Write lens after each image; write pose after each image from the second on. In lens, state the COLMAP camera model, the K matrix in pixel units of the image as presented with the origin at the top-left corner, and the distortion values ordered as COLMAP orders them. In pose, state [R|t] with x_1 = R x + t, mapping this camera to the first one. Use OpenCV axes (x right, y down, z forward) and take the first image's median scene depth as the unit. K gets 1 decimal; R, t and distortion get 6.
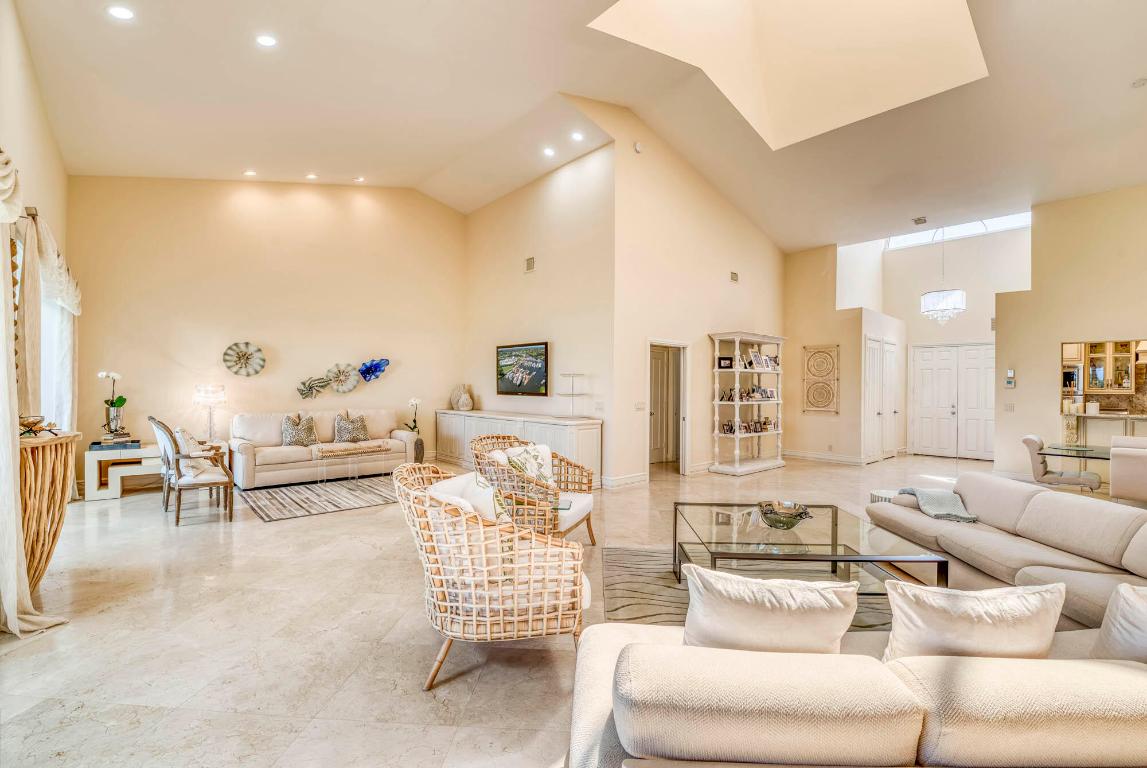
lens RADIAL K [[492.7, 0, 575.4], [0, 492.7, 387.5], [0, 0, 1]] dist [-0.000103, -0.011624]
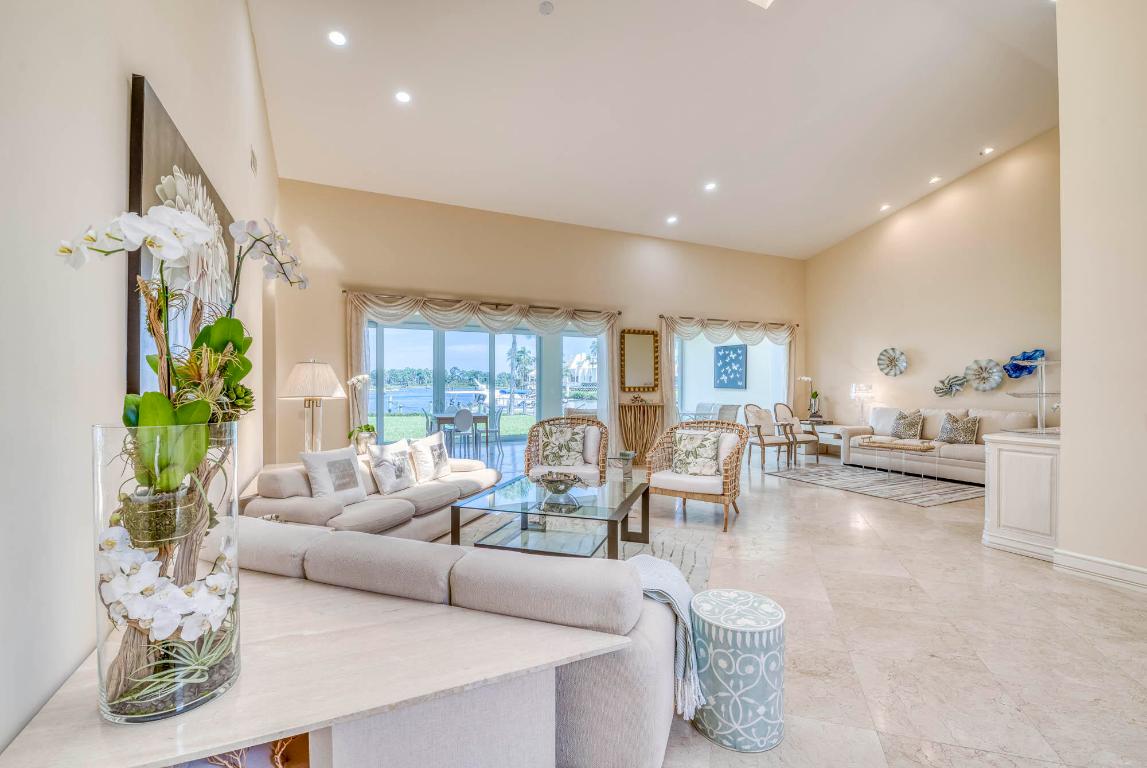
lens RADIAL K [[492.7, 0, 575.4], [0, 492.7, 387.5], [0, 0, 1]] dist [-0.000103, -0.011624]
pose [[-0.285490, -0.002765, -0.958378, 0.618163], [-0.003020, 0.999993, -0.001986, 0.007534], [0.958377, 0.002328, -0.285496, 0.537945]]
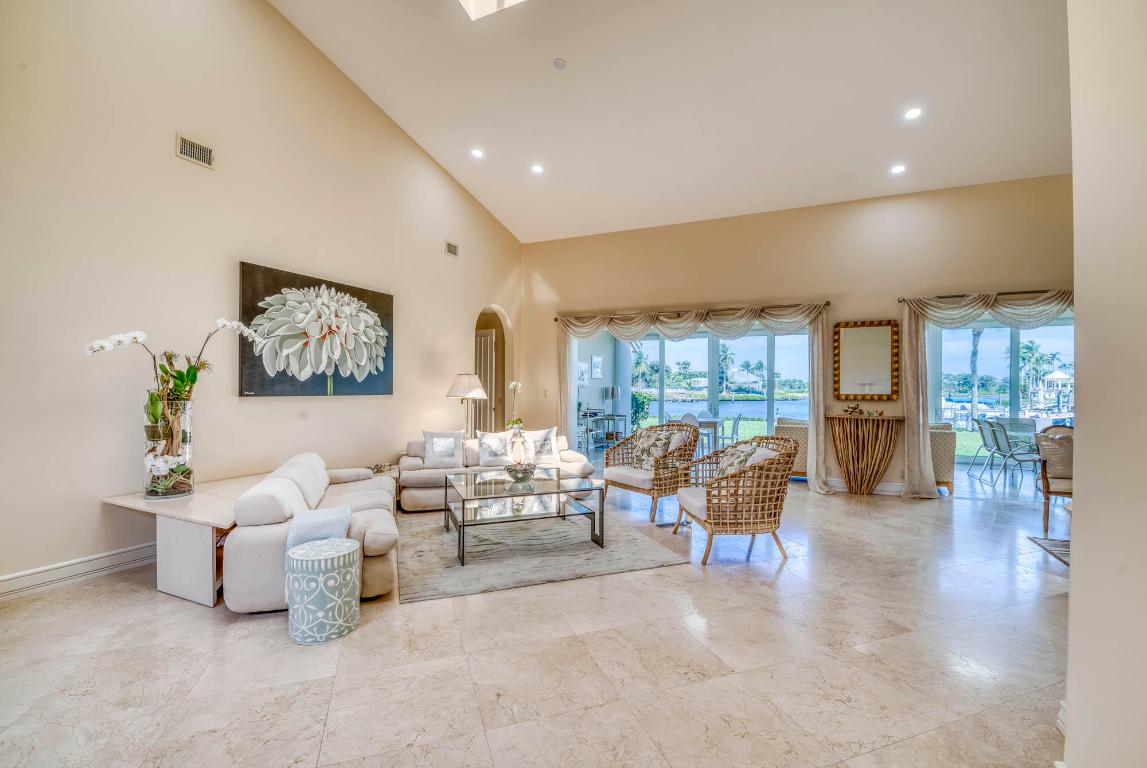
lens RADIAL K [[491.8, 0, 573.1], [0, 491.8, 390.8], [0, 0, 1]] dist [-0.003094, -0.012108]
pose [[-0.922580, -0.012371, -0.385607, 0.326334], [-0.014338, 0.999895, 0.002225, 0.002977], [0.385539, 0.007582, -0.922661, 0.937765]]
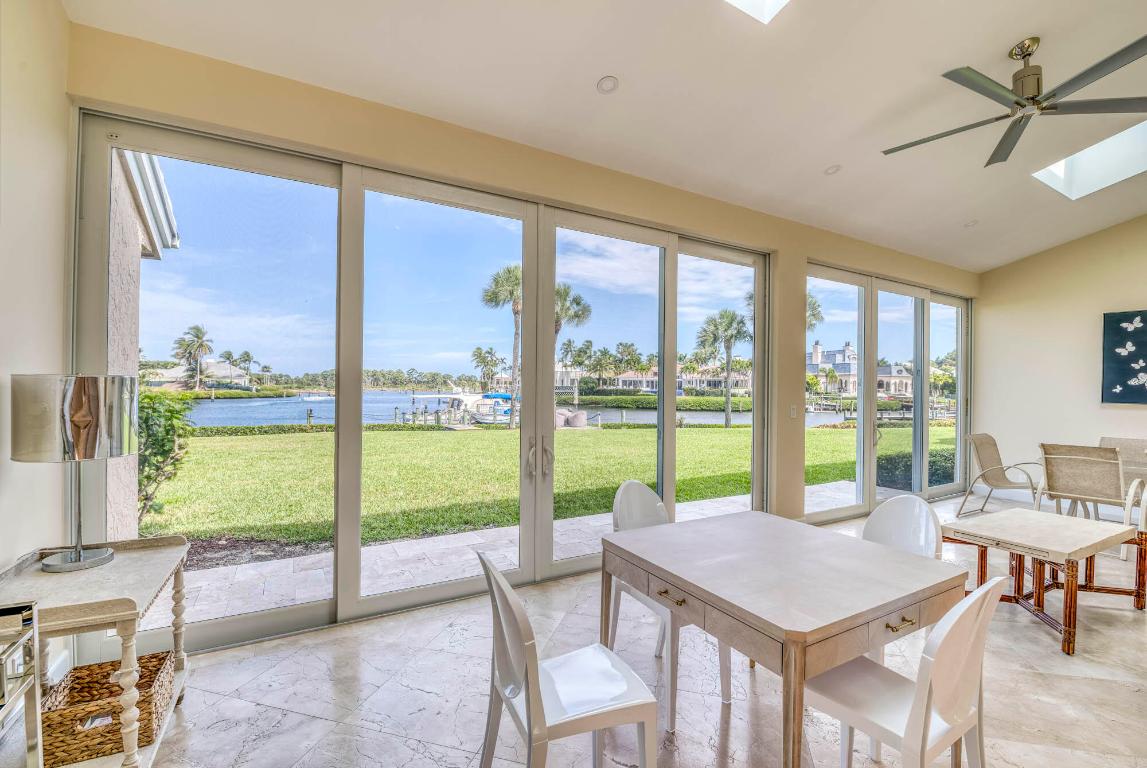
lens RADIAL K [[494.7, 0, 576.2], [0, 494.7, 386.9], [0, 0, 1]] dist [-0.013207, -0.003460]
pose [[-0.204703, -0.012847, -0.978740, -0.175032], [-0.011712, 0.999874, -0.010675, -0.002319], [0.978754, 0.009278, -0.204828, -0.105187]]
